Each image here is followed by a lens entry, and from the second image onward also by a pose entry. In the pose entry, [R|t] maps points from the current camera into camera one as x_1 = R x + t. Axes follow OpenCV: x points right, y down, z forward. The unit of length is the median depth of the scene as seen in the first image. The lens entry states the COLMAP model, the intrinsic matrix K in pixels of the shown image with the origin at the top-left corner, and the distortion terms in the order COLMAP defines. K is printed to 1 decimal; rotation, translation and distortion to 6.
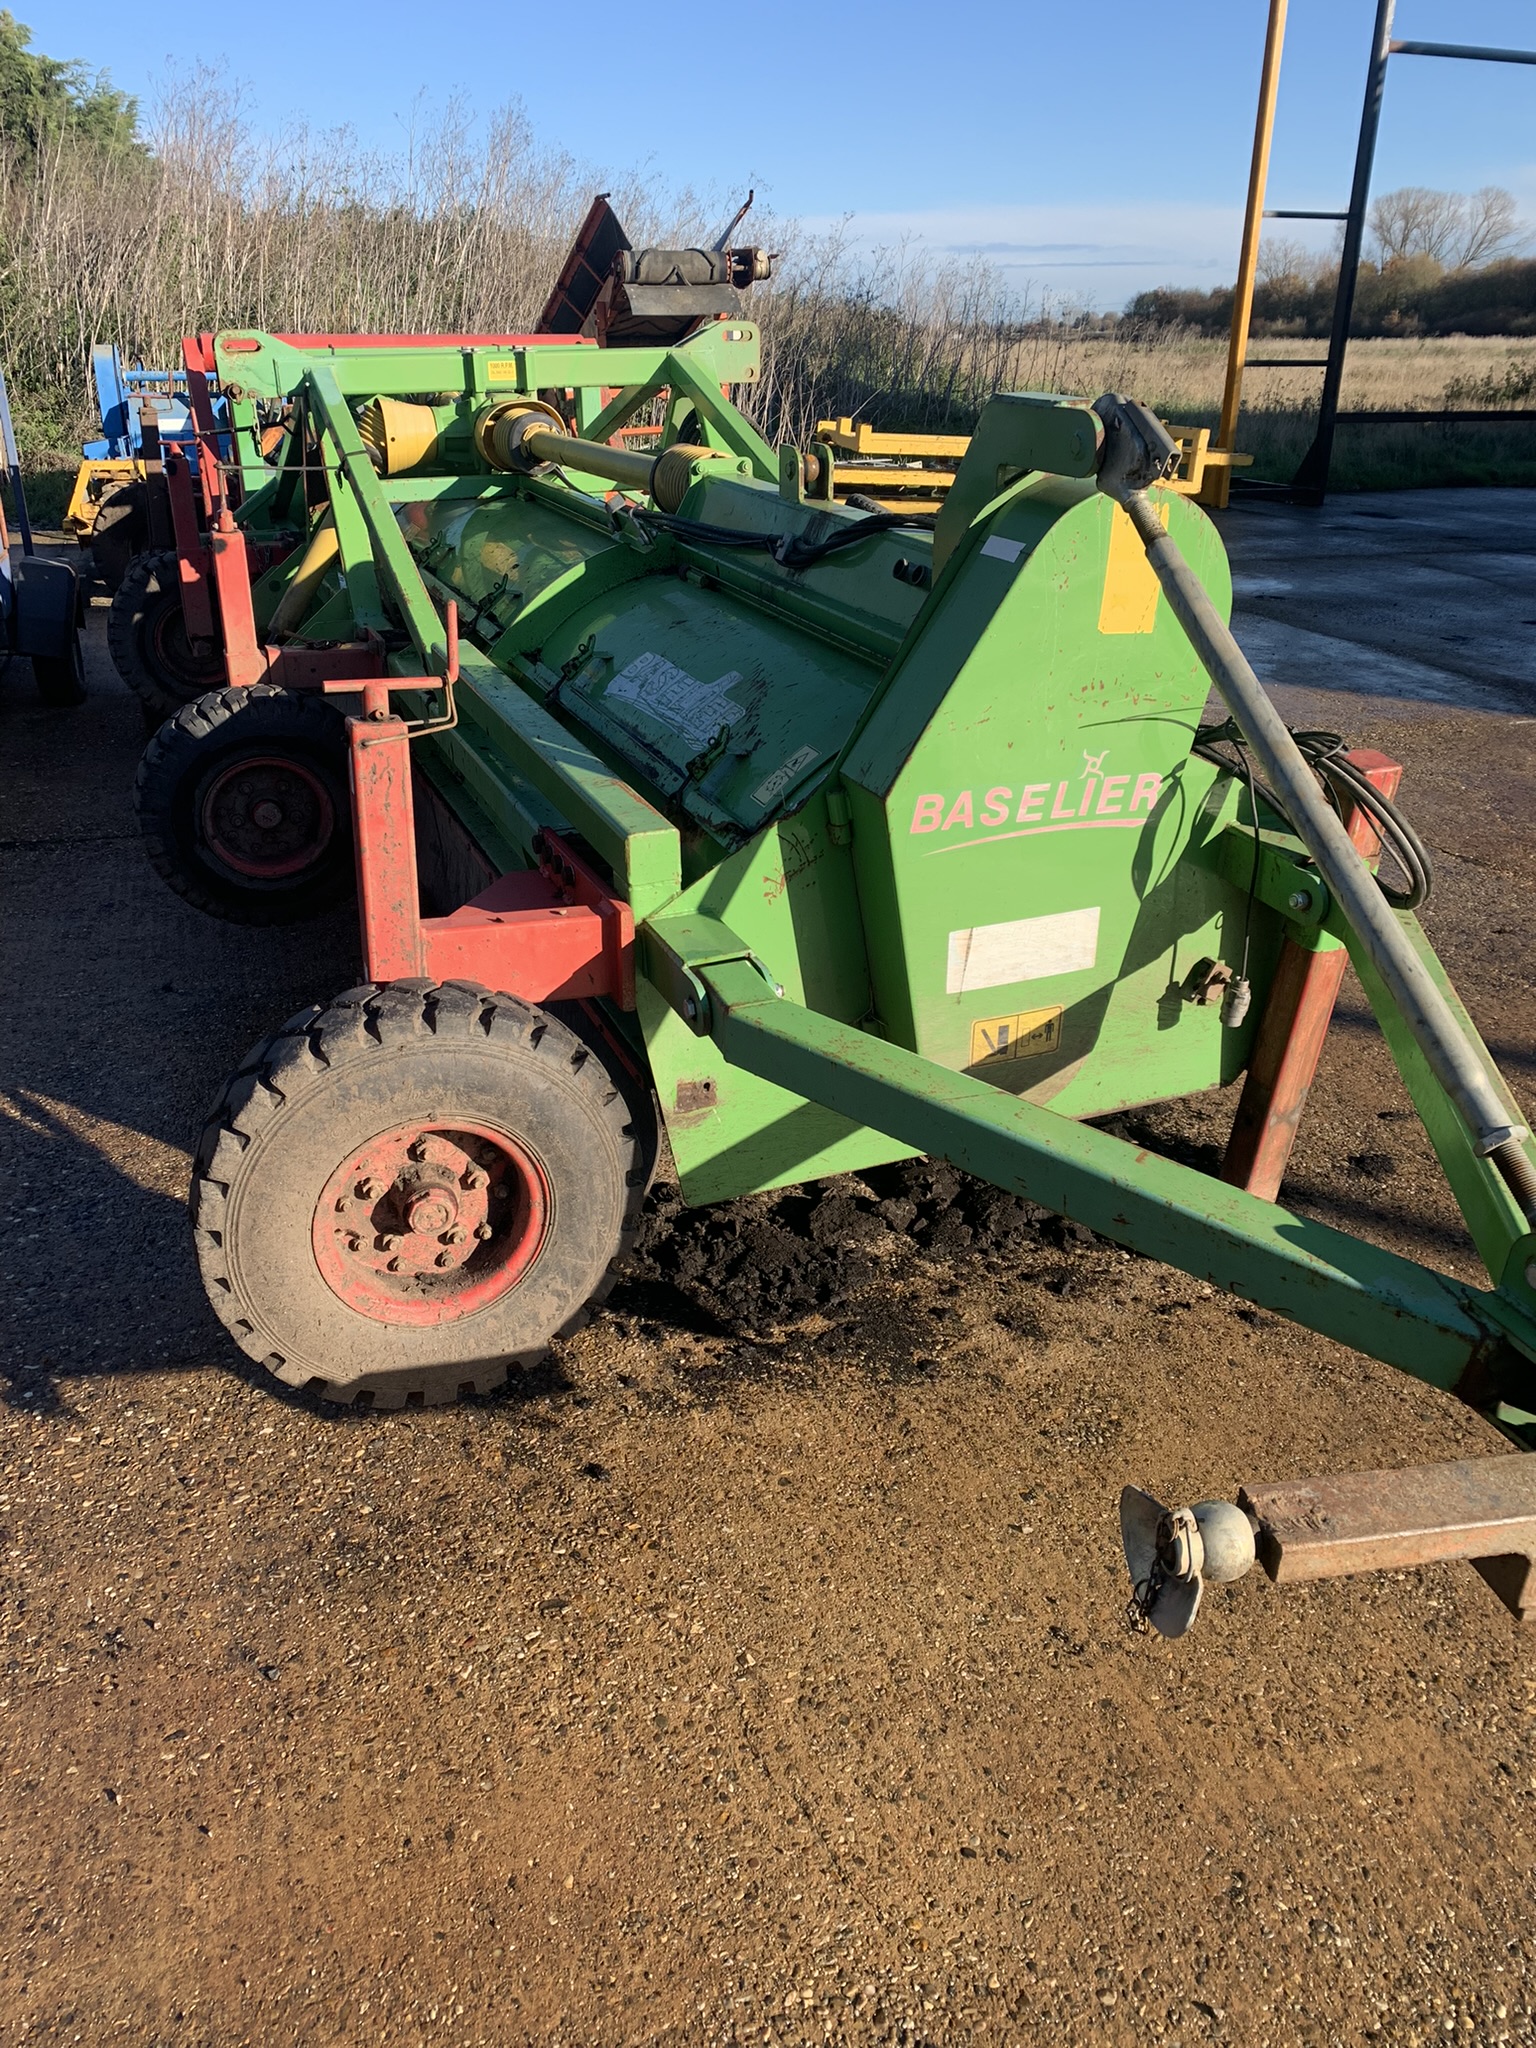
lens RADIAL K [[1507.3, 0, 768.0], [0, 1507.3, 1024.0], [0, 0, 1]] dist [0.006736, -0.009852]
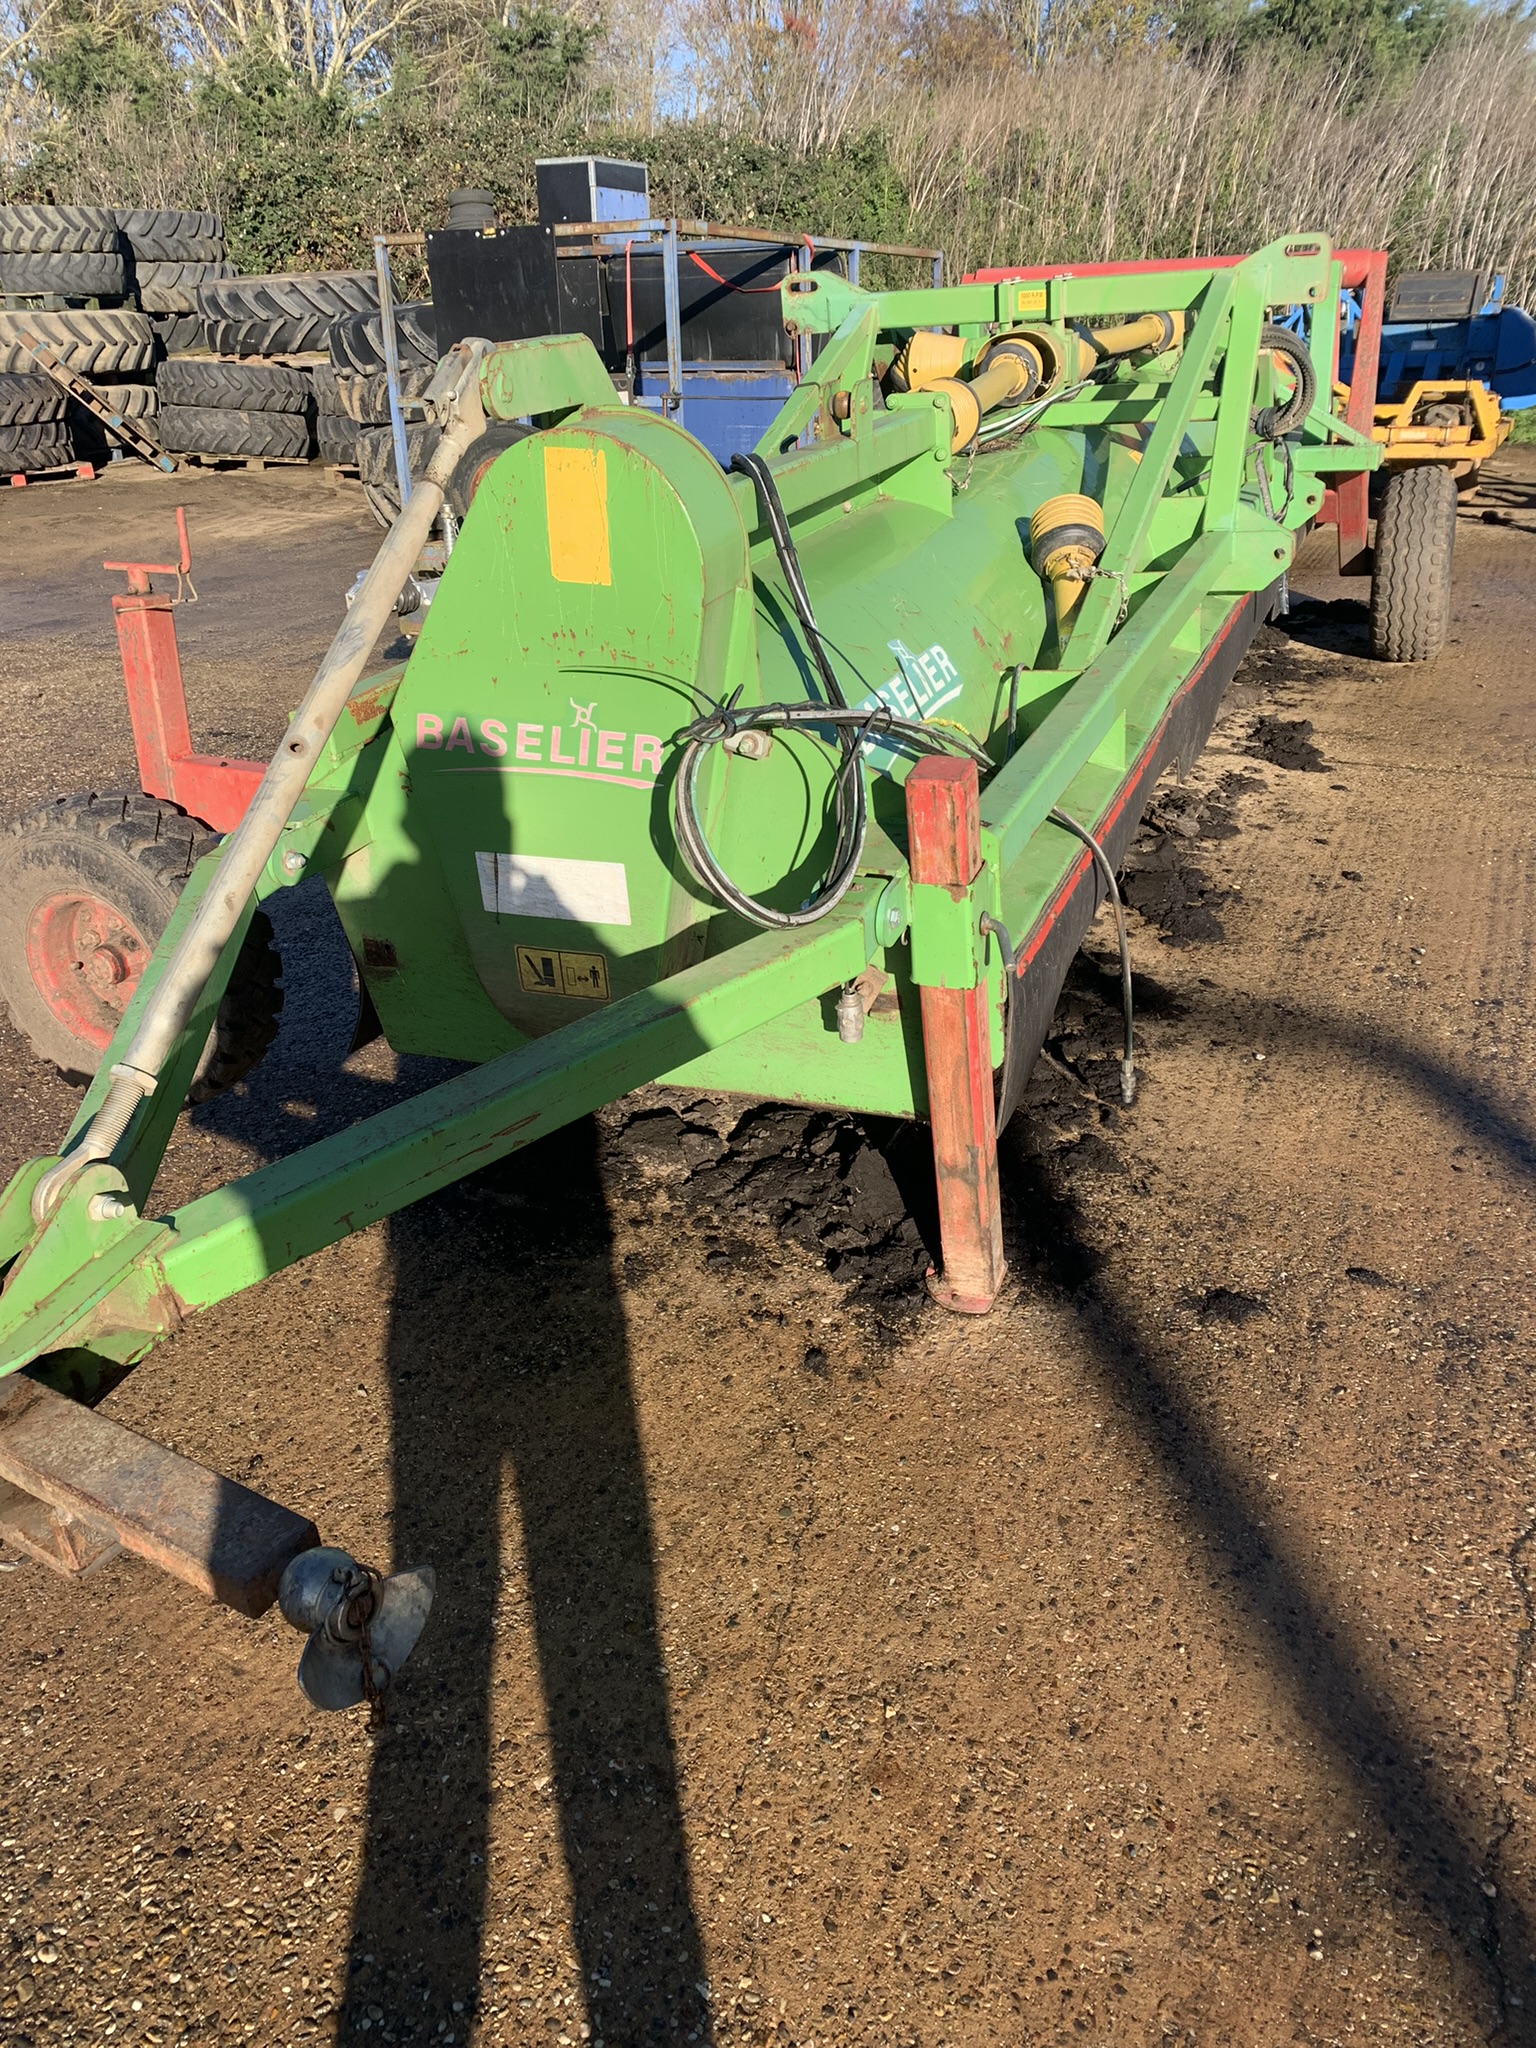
lens RADIAL K [[1507.3, 0, 768.0], [0, 1507.3, 1024.0], [0, 0, 1]] dist [0.006736, -0.009852]
pose [[0.749765, 0.279783, -0.599645, 0.947125], [-0.252833, 0.958583, 0.131128, -0.135260], [0.611496, 0.053295, 0.789450, 0.291826]]
